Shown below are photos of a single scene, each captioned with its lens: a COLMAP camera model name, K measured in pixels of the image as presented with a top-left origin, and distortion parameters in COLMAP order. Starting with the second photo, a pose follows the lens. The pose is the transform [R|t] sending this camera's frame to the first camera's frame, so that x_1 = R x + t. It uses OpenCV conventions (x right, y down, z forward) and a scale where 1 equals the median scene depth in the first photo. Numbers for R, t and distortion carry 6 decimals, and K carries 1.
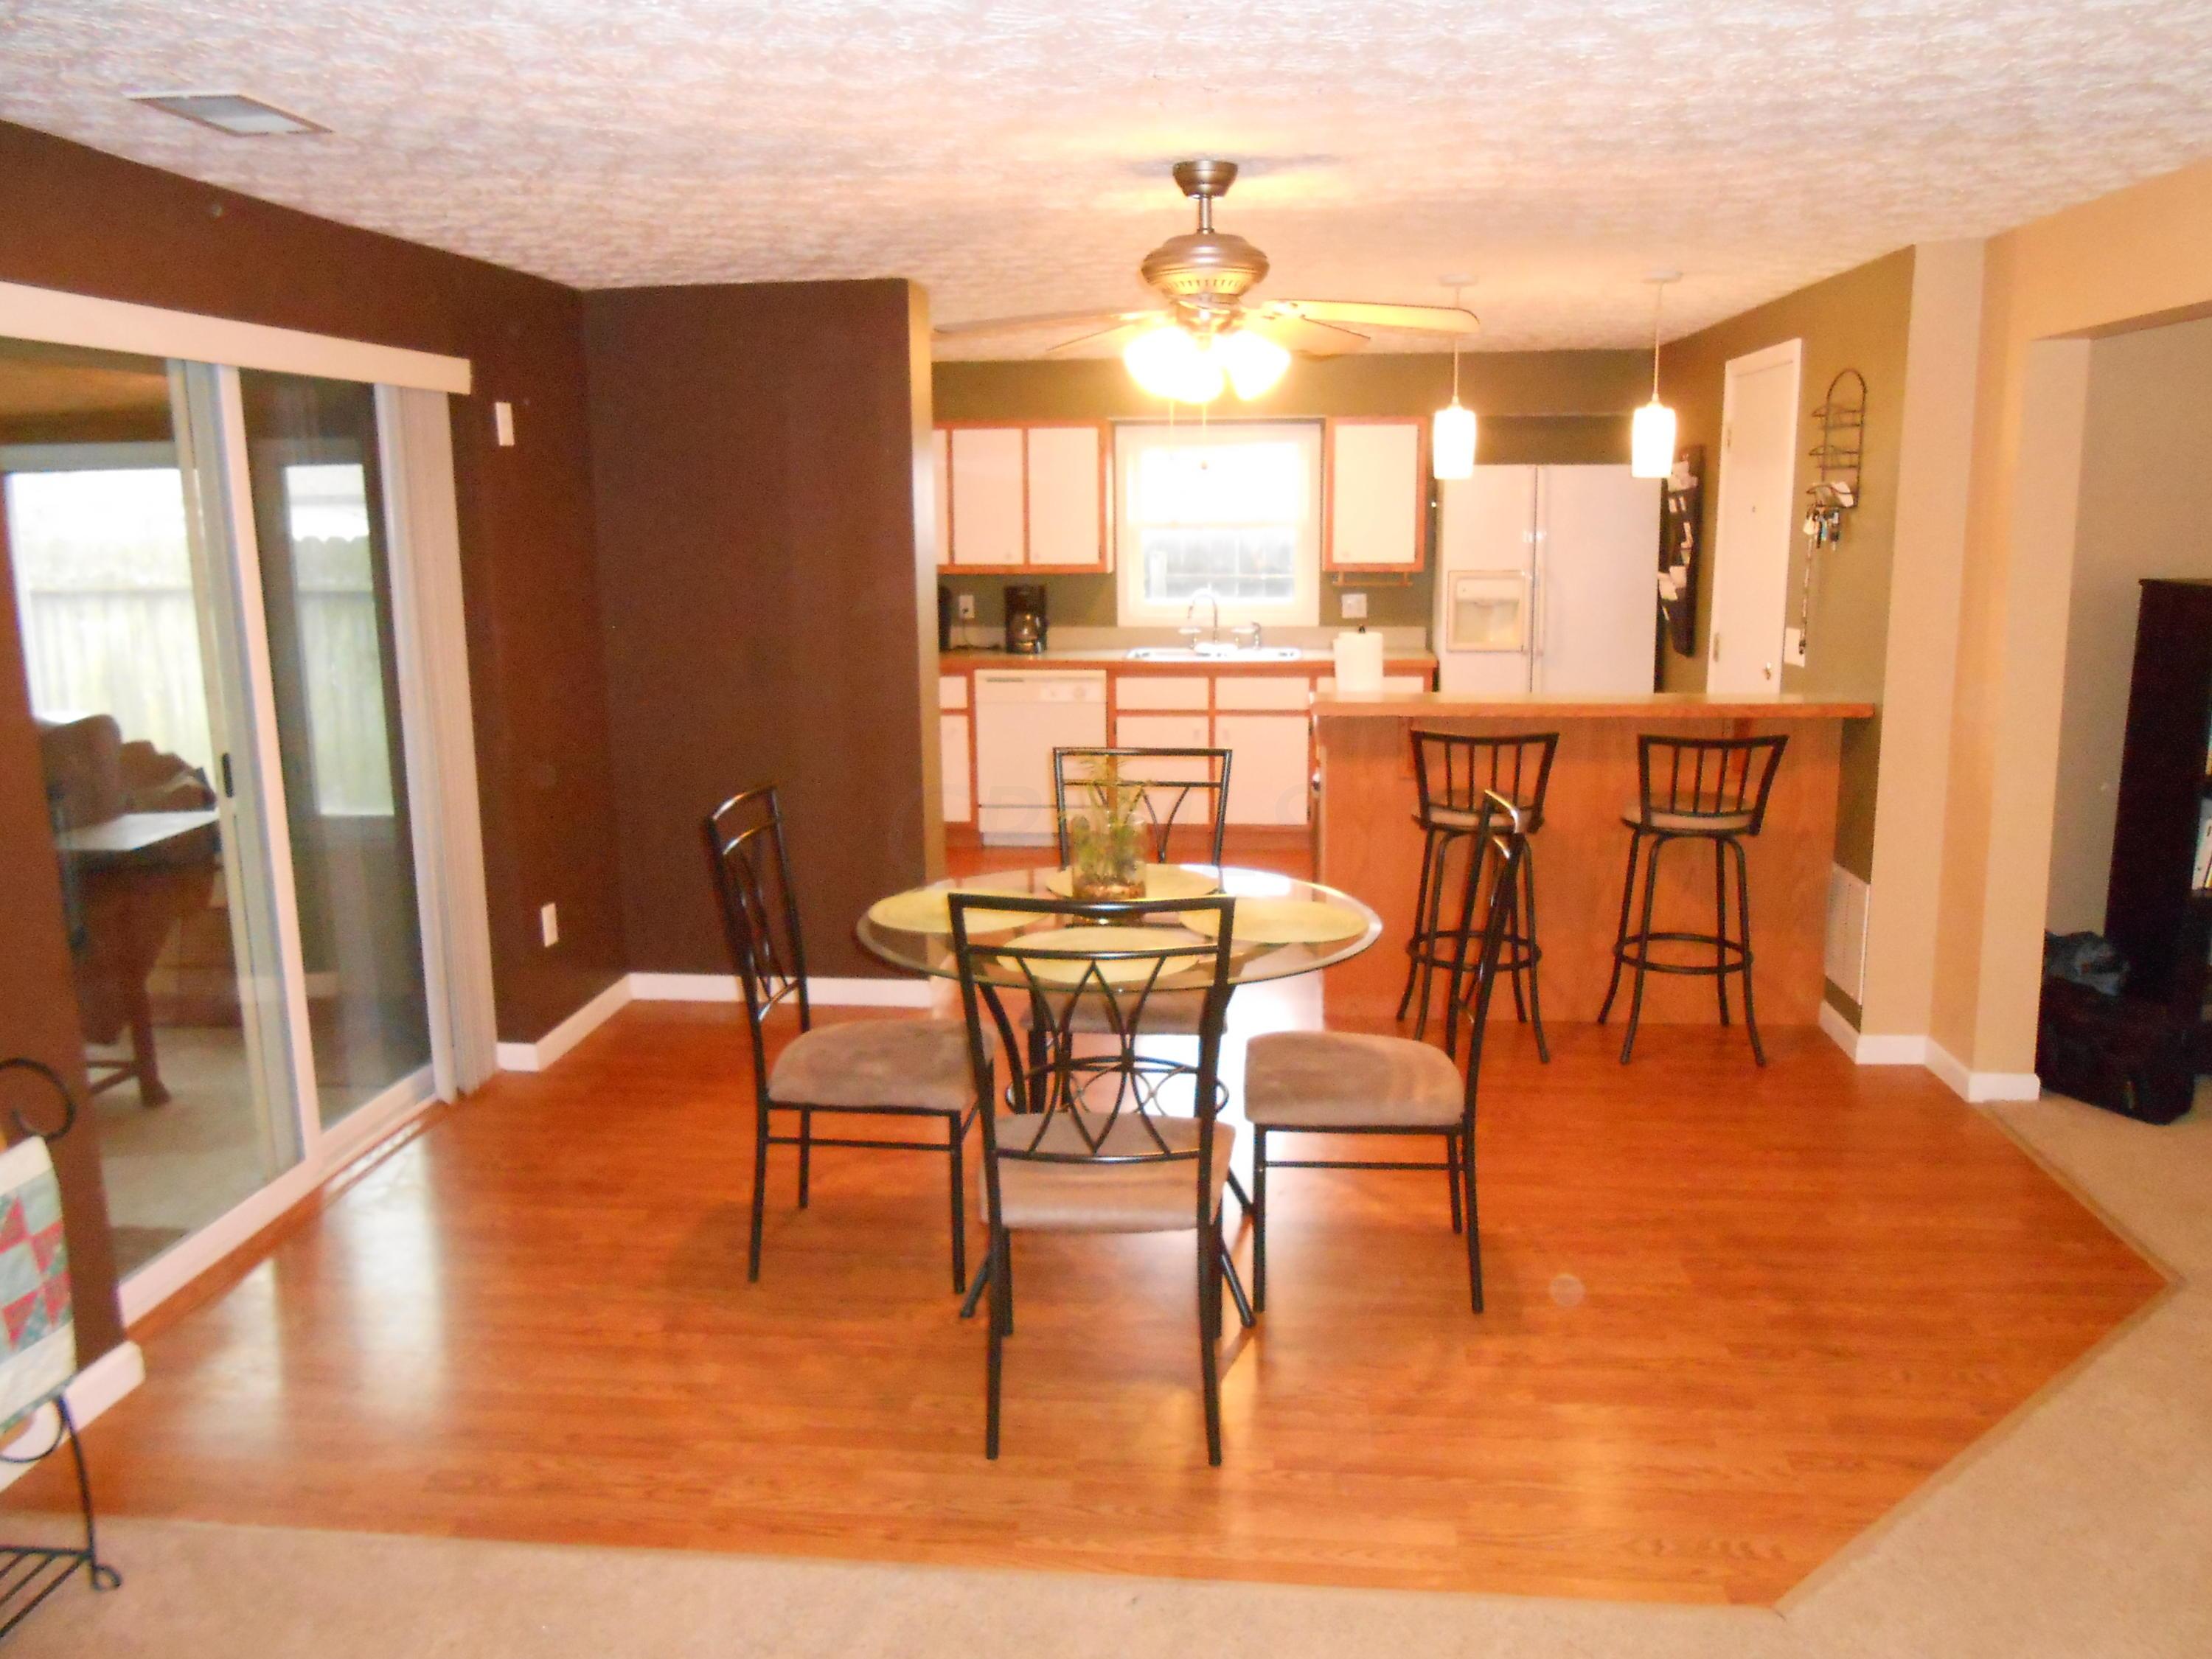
lens RADIAL K [[1730.0, 0, 1109.1], [0, 1730.0, 814.1], [0, 0, 1]] dist [-0.017295, 0.011167]
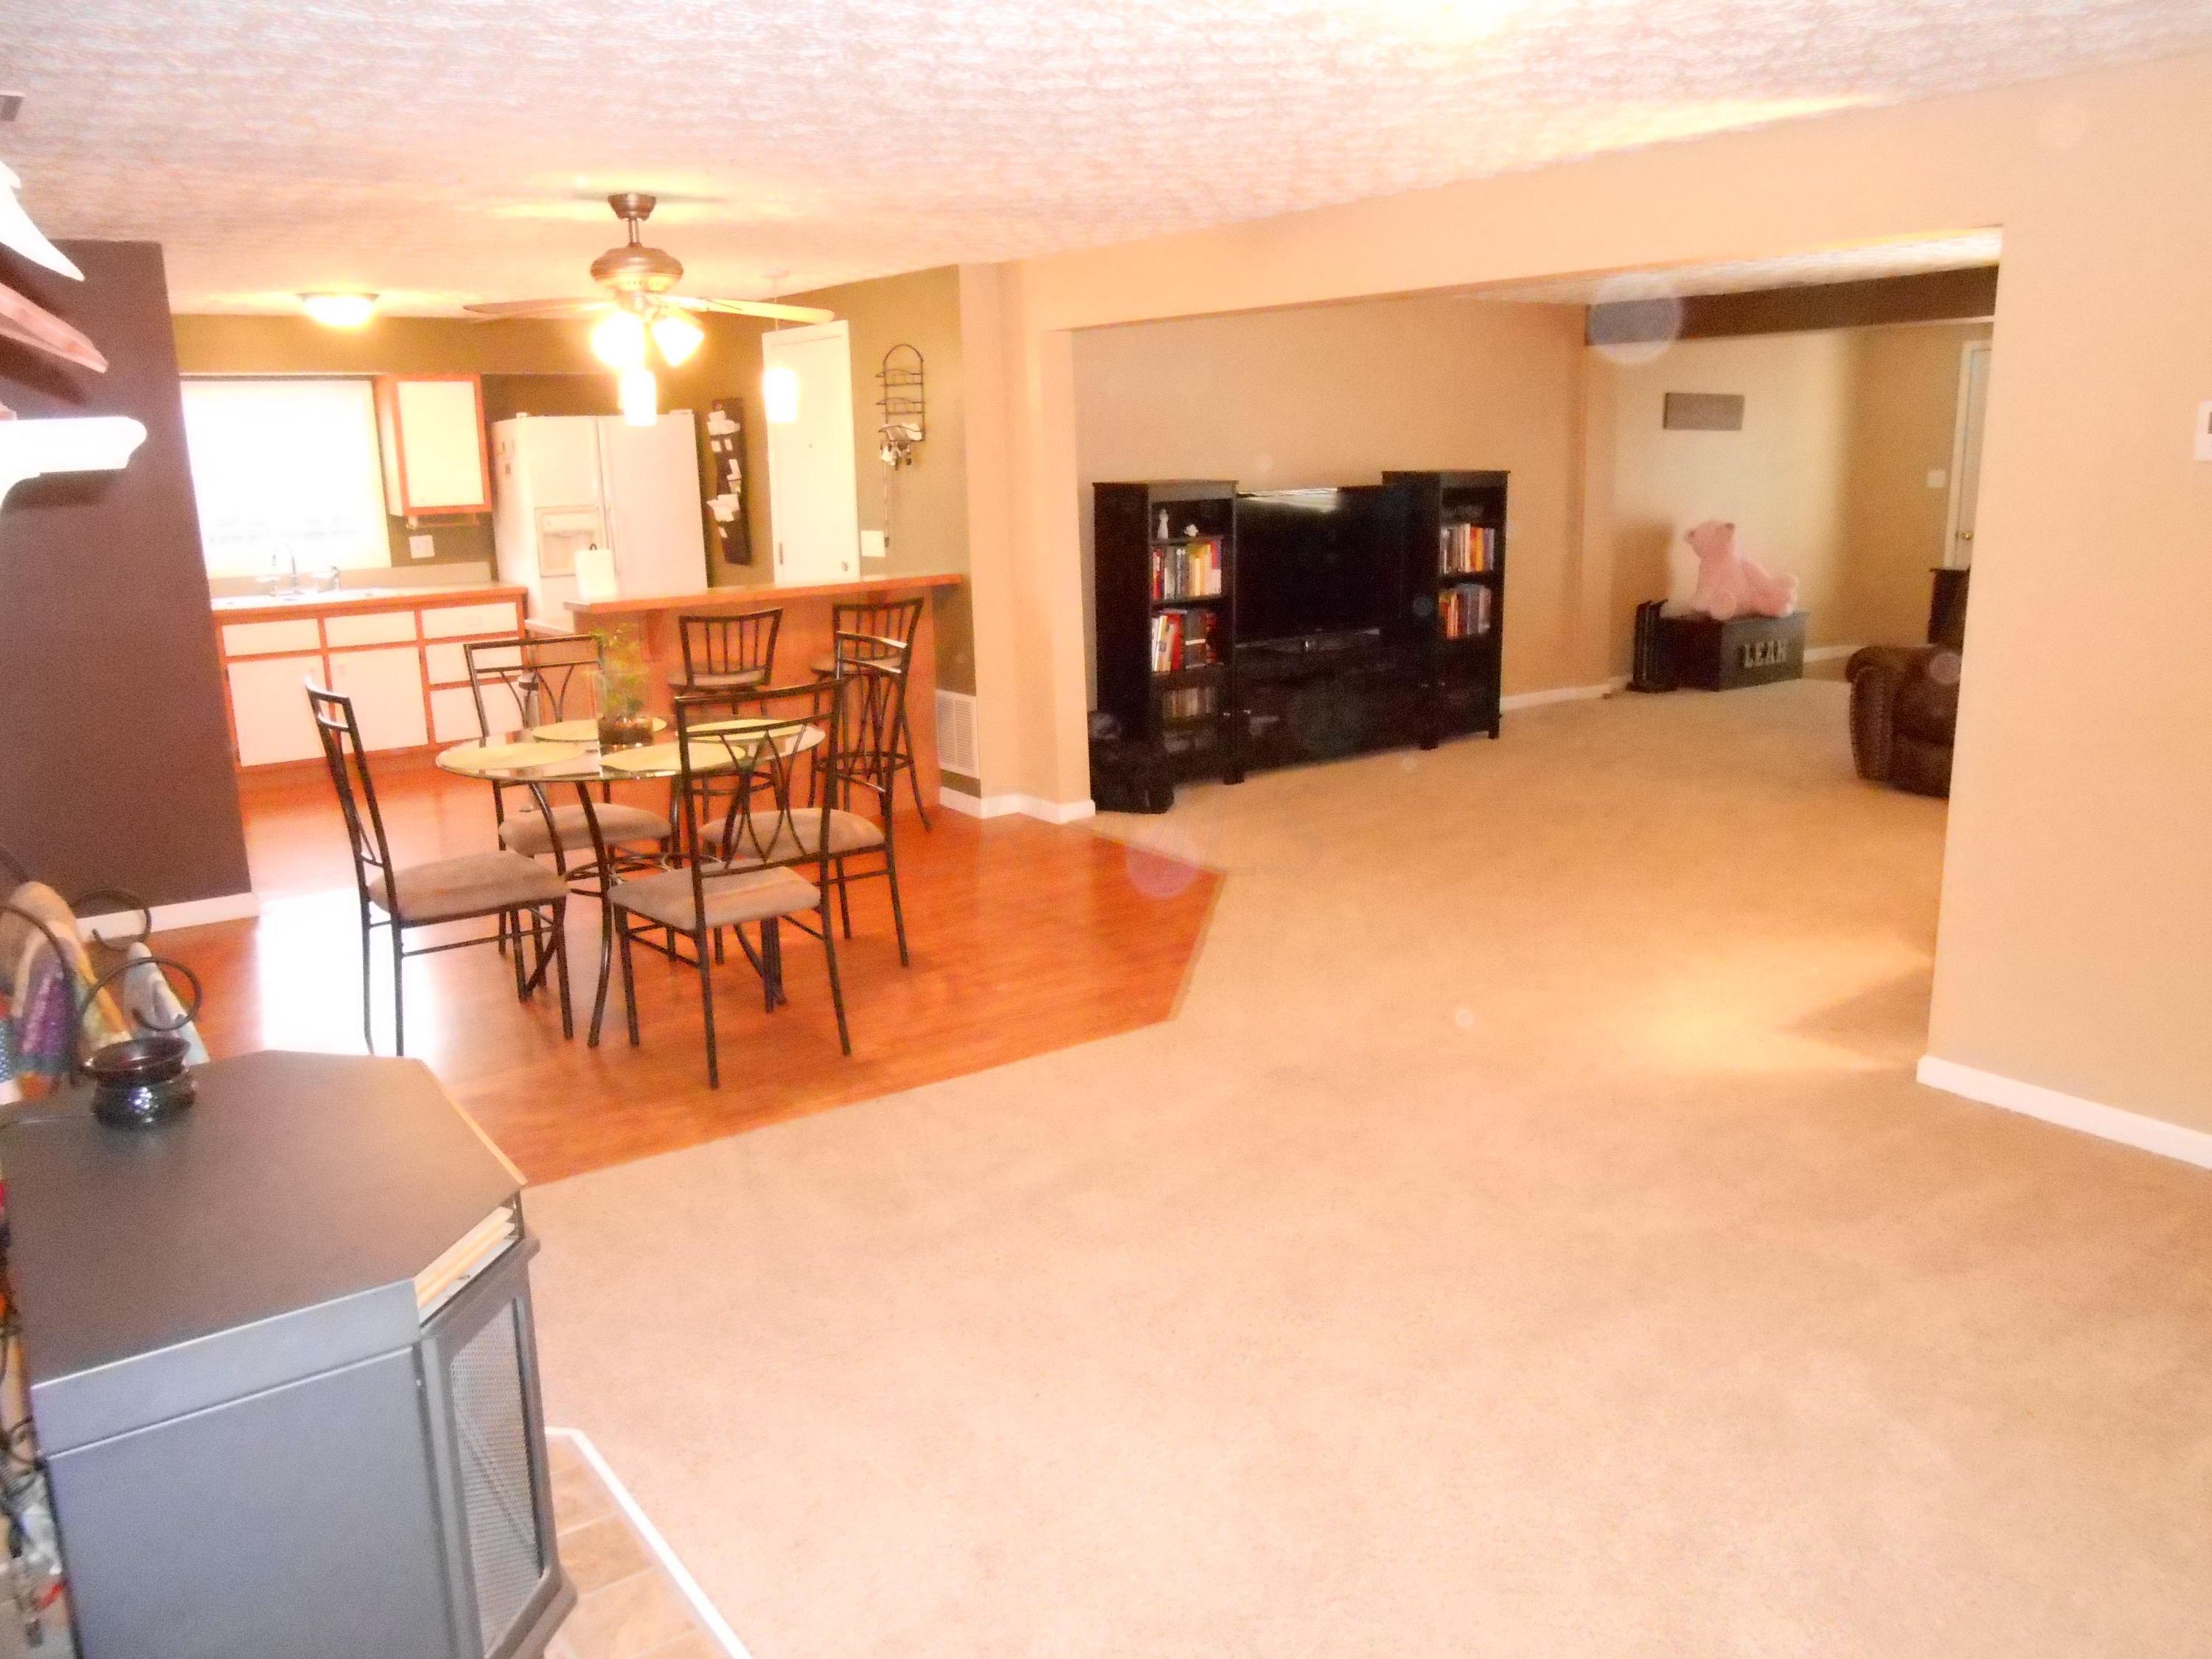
lens RADIAL K [[1730.0, 0, 1093.1], [0, 1730.0, 837.0], [0, 0, 1]] dist [-0.017295, 0.011167]
pose [[0.767277, -0.159691, 0.621116, -0.349454], [0.135918, 0.986993, 0.085856, 0.038279], [-0.626747, 0.018545, 0.779002, -0.180162]]
